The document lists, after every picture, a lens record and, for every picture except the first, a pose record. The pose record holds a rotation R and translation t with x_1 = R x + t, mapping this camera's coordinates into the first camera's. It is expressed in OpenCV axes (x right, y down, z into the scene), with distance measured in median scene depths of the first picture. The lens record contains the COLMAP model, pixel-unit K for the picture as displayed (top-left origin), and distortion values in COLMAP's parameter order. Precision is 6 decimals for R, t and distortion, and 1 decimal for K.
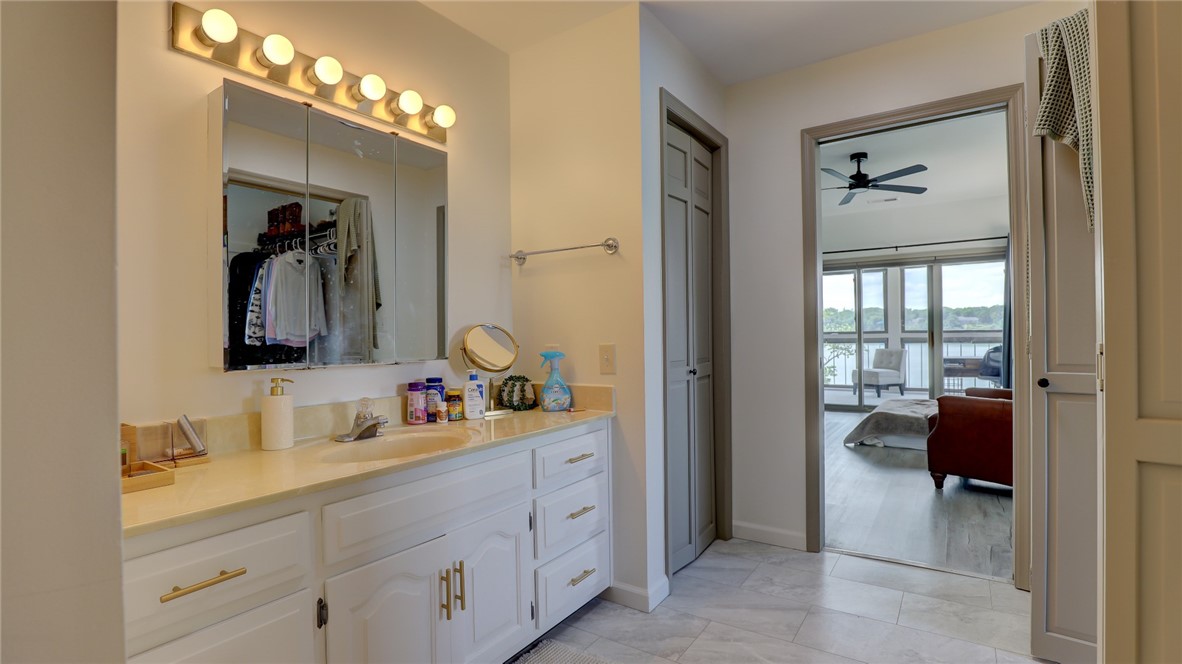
lens RADIAL K [[563.2, 0, 600.4], [0, 563.2, 335.9], [0, 0, 1]] dist [-0.011707, 0.000178]
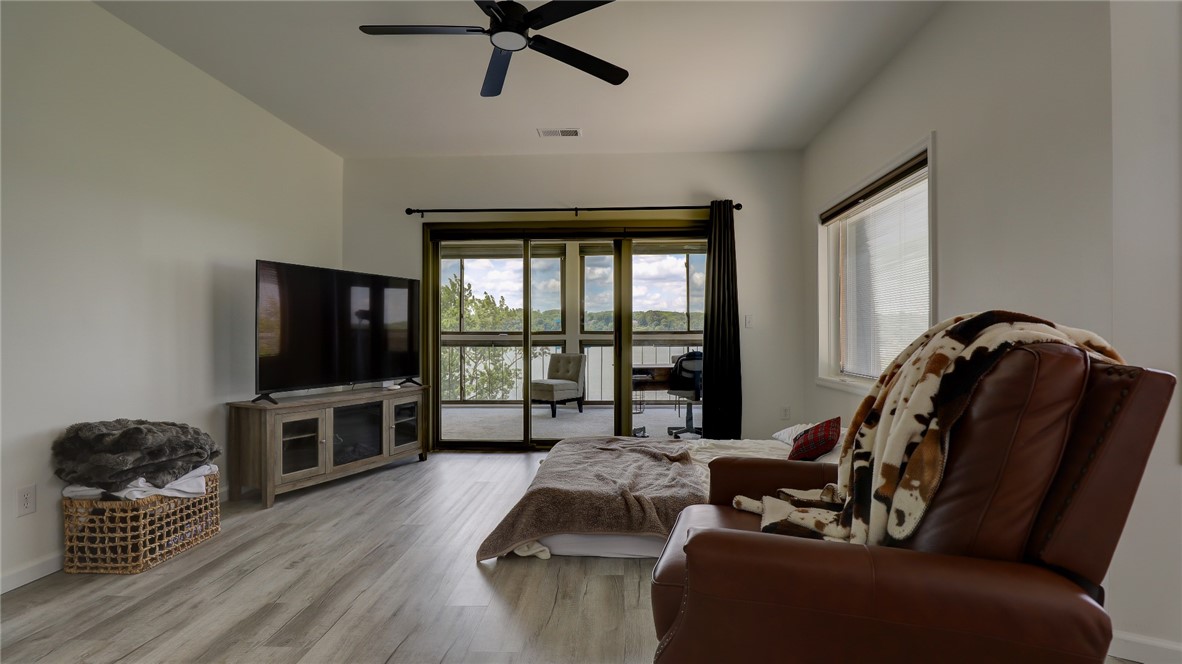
lens RADIAL K [[563.2, 0, 600.4], [0, 563.2, 335.9], [0, 0, 1]] dist [-0.011707, 0.000178]
pose [[0.862459, 0.009417, 0.506040, 0.159302], [-0.009669, 0.999951, -0.002128, -0.000997], [-0.506035, -0.003057, 0.862508, 0.302152]]
